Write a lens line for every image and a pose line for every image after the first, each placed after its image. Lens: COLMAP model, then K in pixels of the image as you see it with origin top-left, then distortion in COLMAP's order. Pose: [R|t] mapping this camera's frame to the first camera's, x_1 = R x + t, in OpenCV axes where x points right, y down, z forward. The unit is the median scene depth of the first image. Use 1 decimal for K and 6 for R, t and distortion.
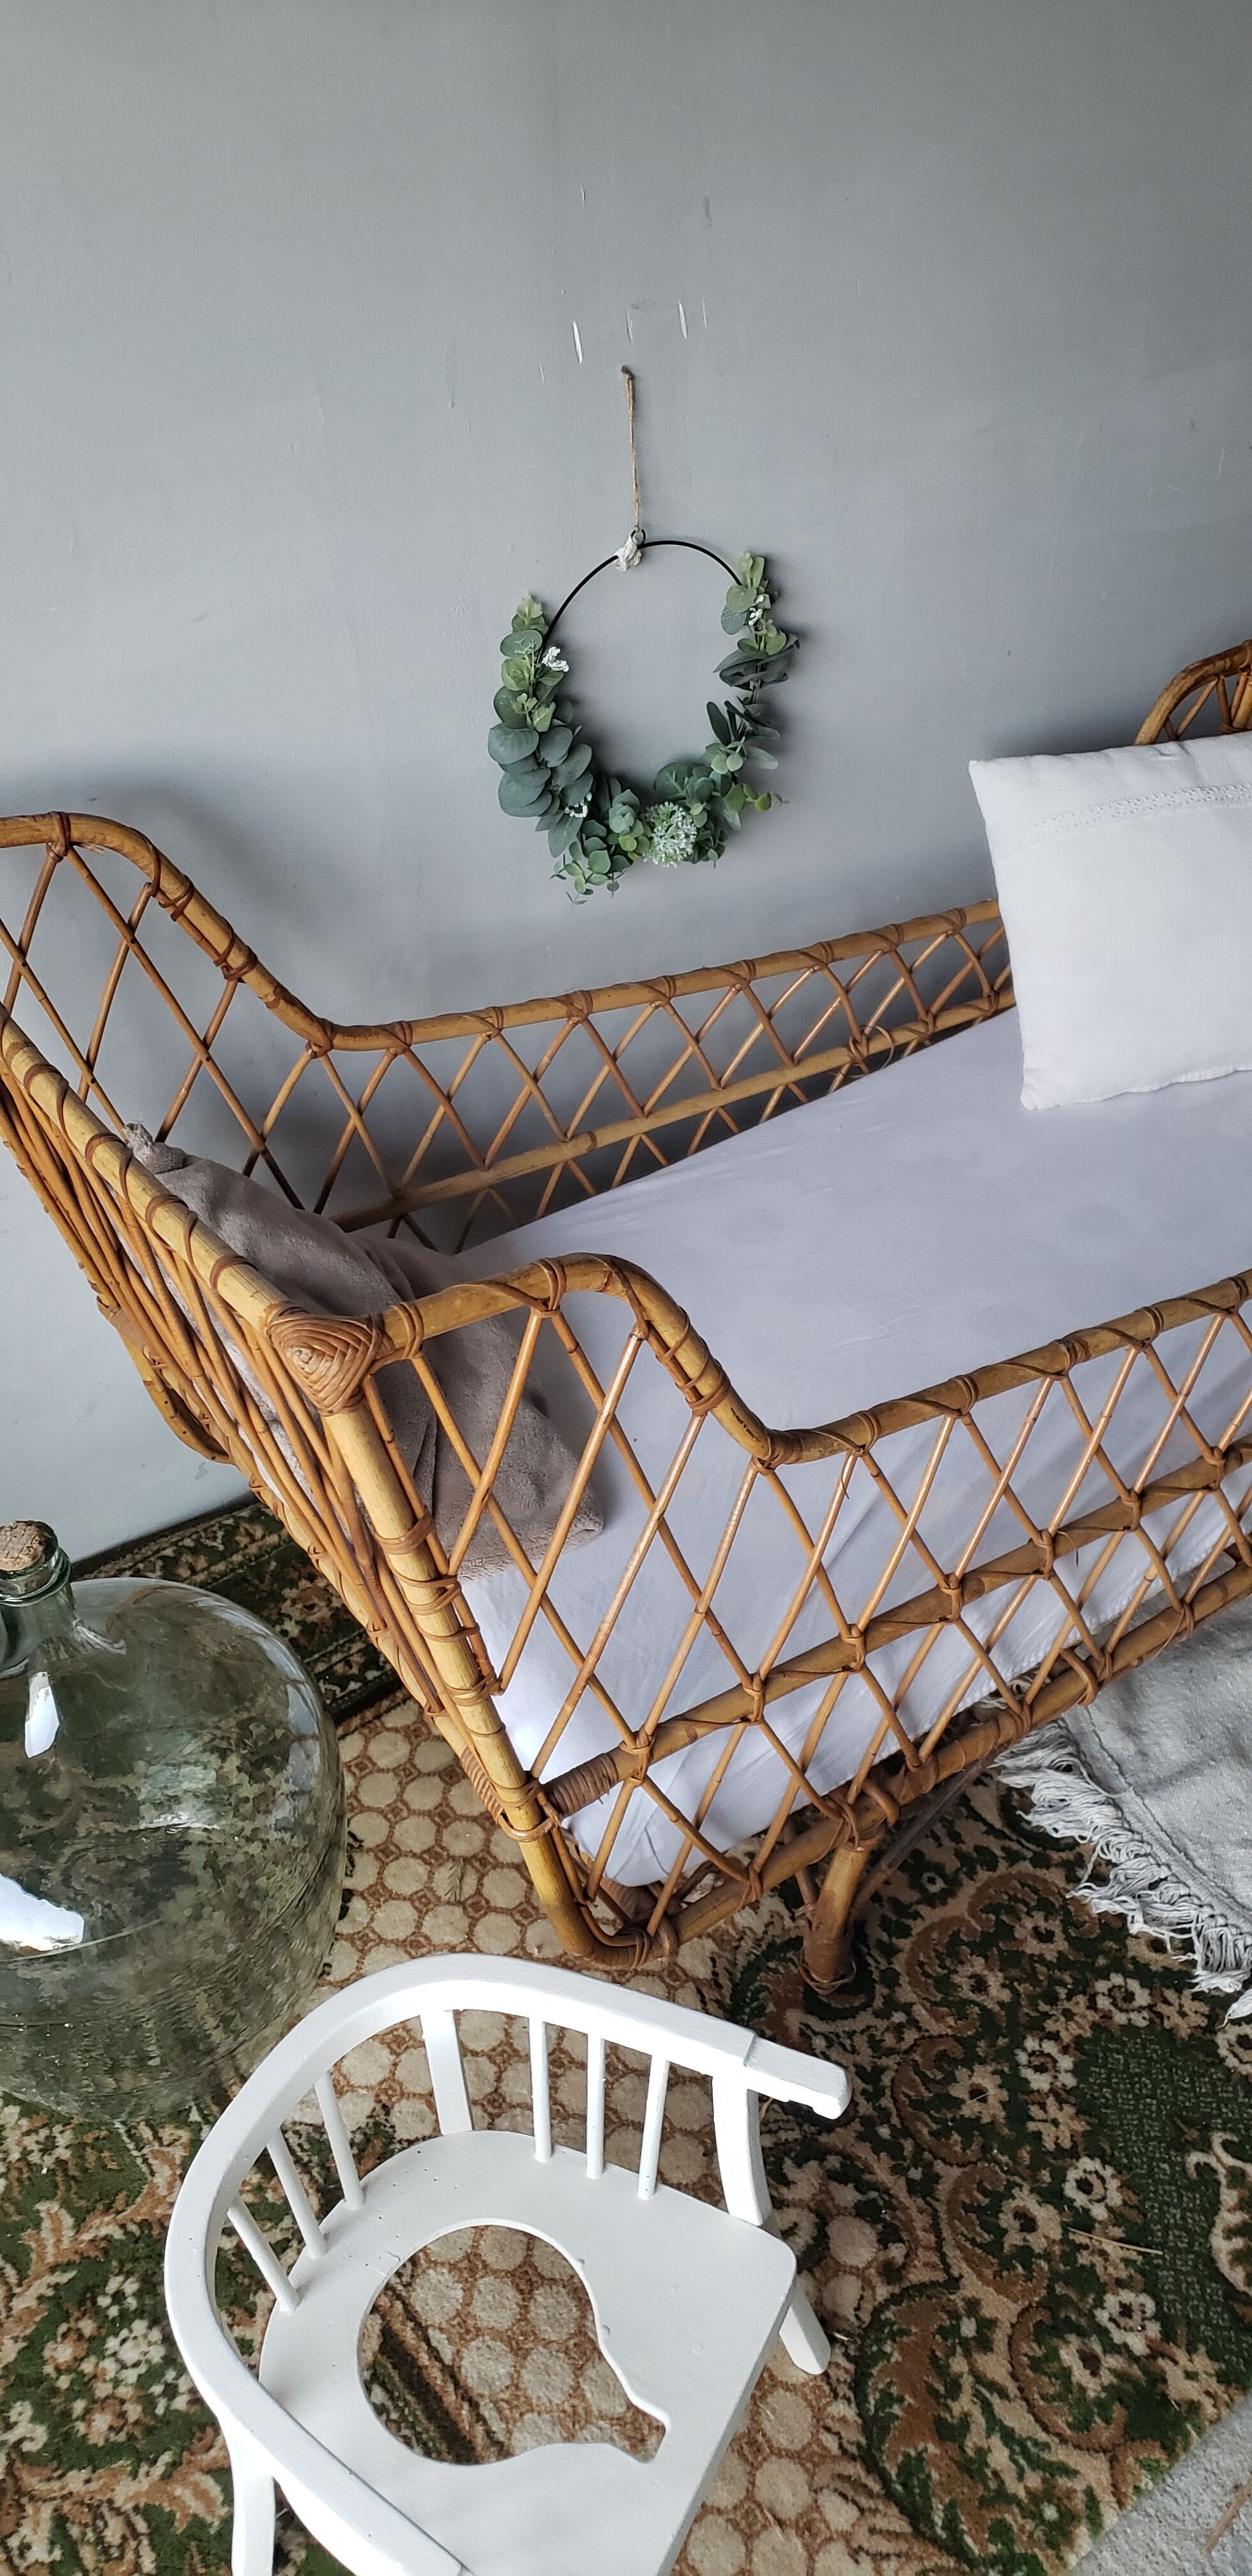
lens RADIAL K [[2013.4, 0, 692.8], [0, 2013.4, 1226.4], [0, 0, 1]] dist [-0.008365, -0.061462]
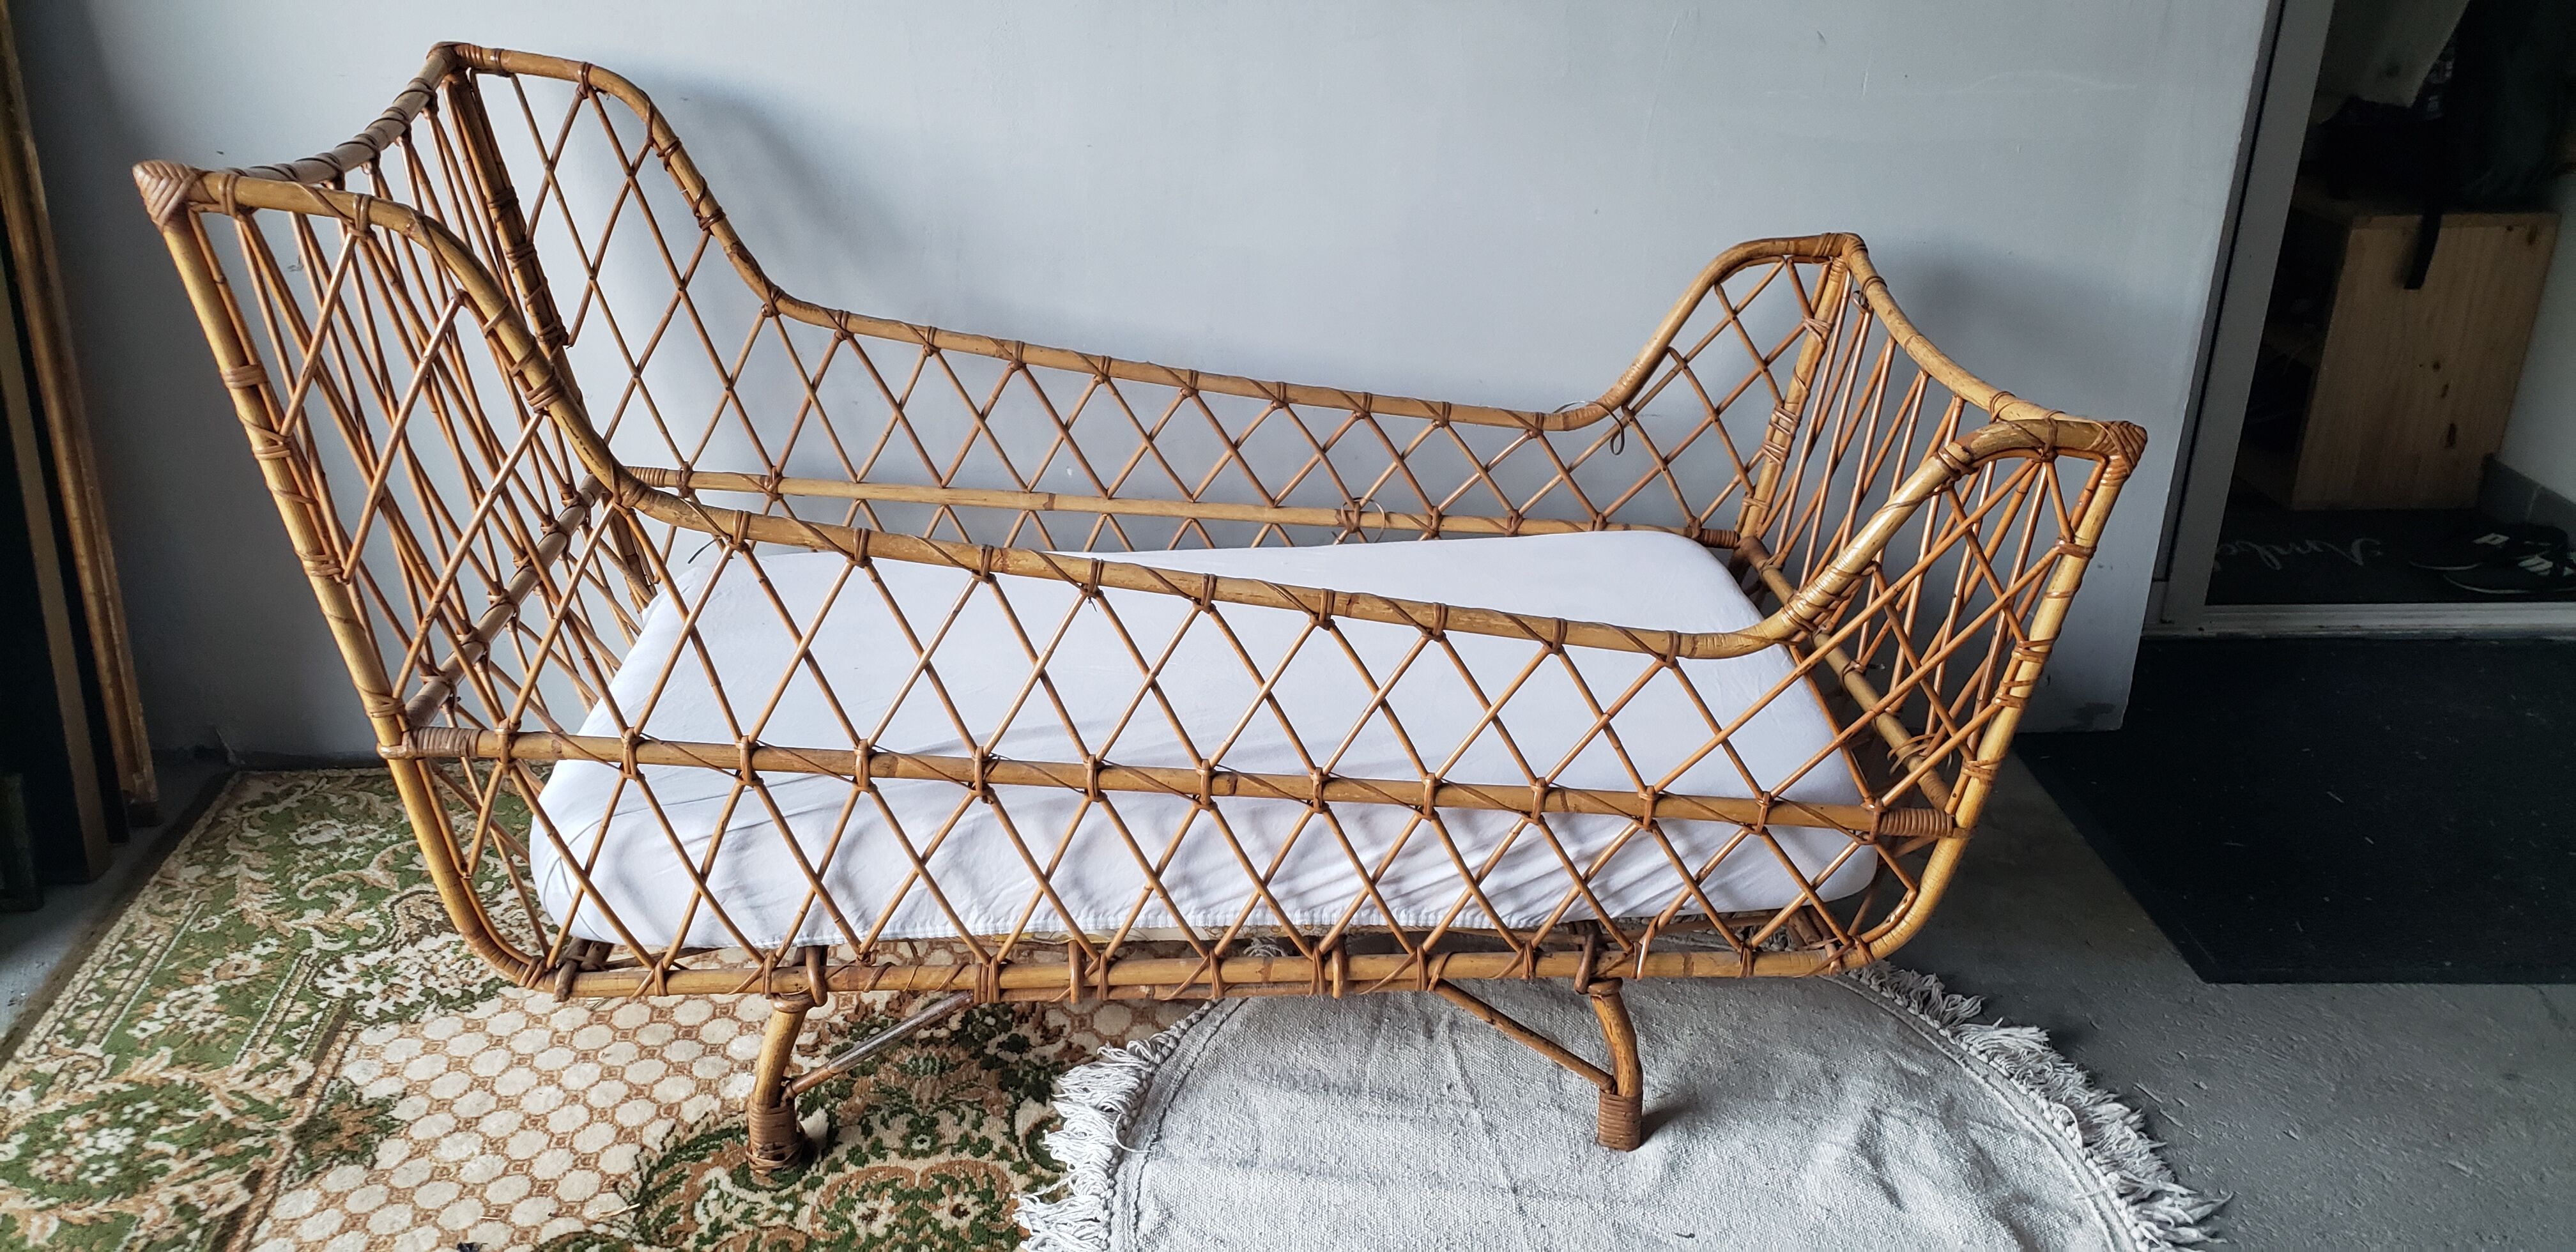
lens RADIAL K [[2042.6, 0, 1291.0], [0, 2042.6, 591.3], [0, 0, 1]] dist [0.012352, -0.052791]
pose [[0.844512, 0.211305, -0.492087, 0.796218], [-0.334106, 0.926003, -0.175757, 0.201439], [0.418536, 0.312839, 0.852619, 0.107350]]
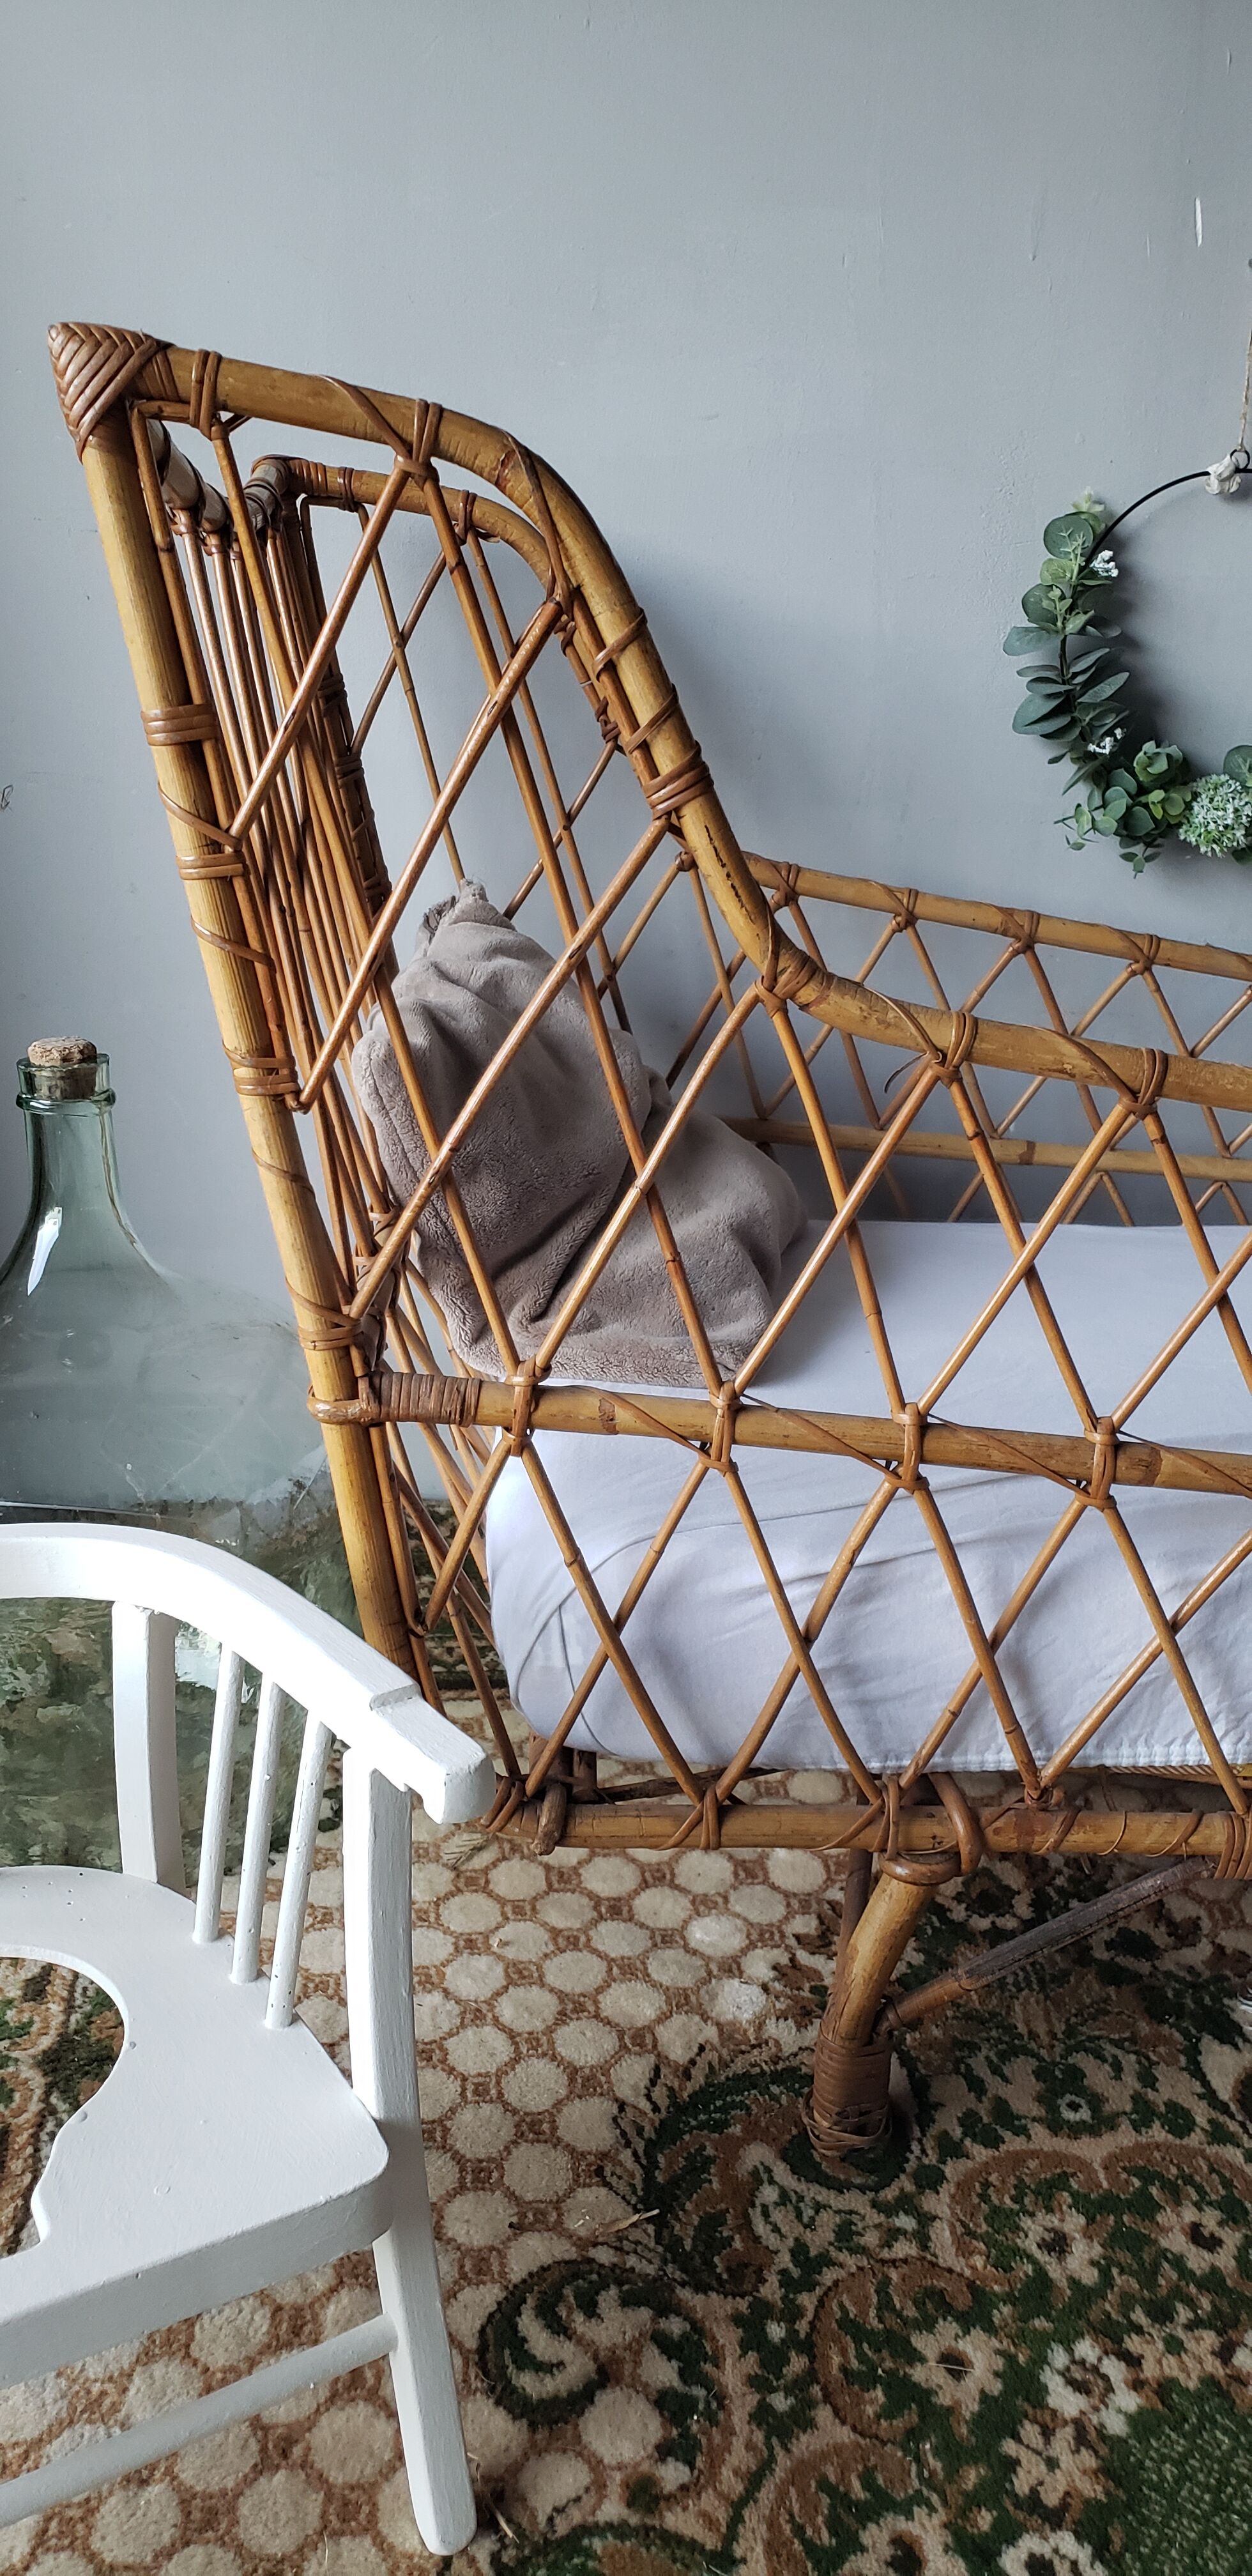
lens RADIAL K [[2057.0, 0, 629.3], [0, 2057.0, 1242.4], [0, 0, 1]] dist [-0.006887, 0.001671]
pose [[0.834186, 0.182595, -0.520377, 0.311613], [-0.359365, 0.895729, -0.261775, 0.327587], [0.418318, 0.405374, 0.812823, 0.339464]]
